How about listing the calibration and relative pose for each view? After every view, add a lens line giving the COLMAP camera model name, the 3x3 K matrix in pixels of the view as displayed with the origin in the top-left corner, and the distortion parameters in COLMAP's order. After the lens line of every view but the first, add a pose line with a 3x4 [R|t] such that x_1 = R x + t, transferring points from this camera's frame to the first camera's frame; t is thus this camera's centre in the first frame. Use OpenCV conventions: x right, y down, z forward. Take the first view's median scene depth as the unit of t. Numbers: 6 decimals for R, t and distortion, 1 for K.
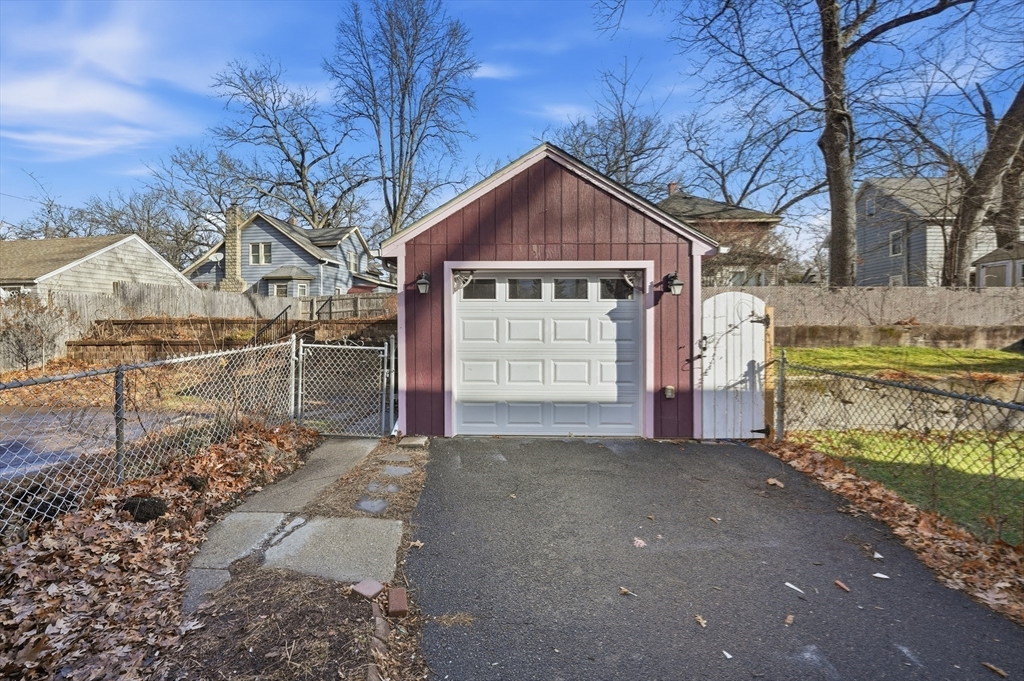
lens RADIAL K [[421.8, 0, 512.6], [0, 421.8, 328.5], [0, 0, 1]] dist [-0.003442, -0.003540]
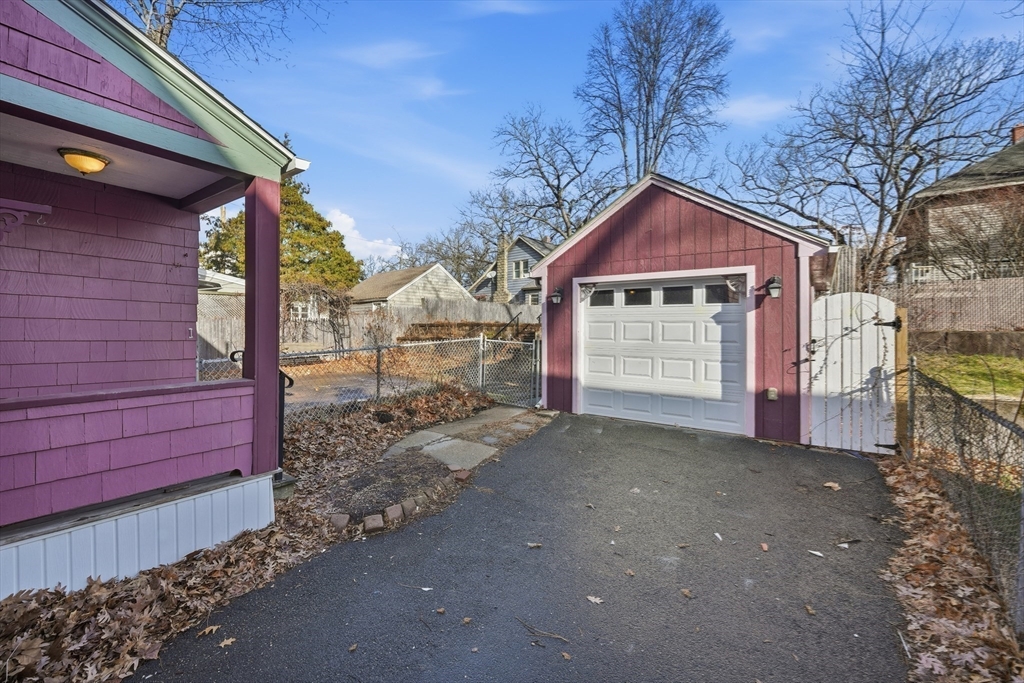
lens RADIAL K [[421.8, 0, 512.6], [0, 421.8, 329.5], [0, 0, 1]] dist [-0.003442, -0.003540]
pose [[0.832807, 0.007090, -0.553518, 0.399456], [-0.011076, 0.999931, -0.003856, 0.006543], [0.553453, 0.009342, 0.832828, -0.182148]]
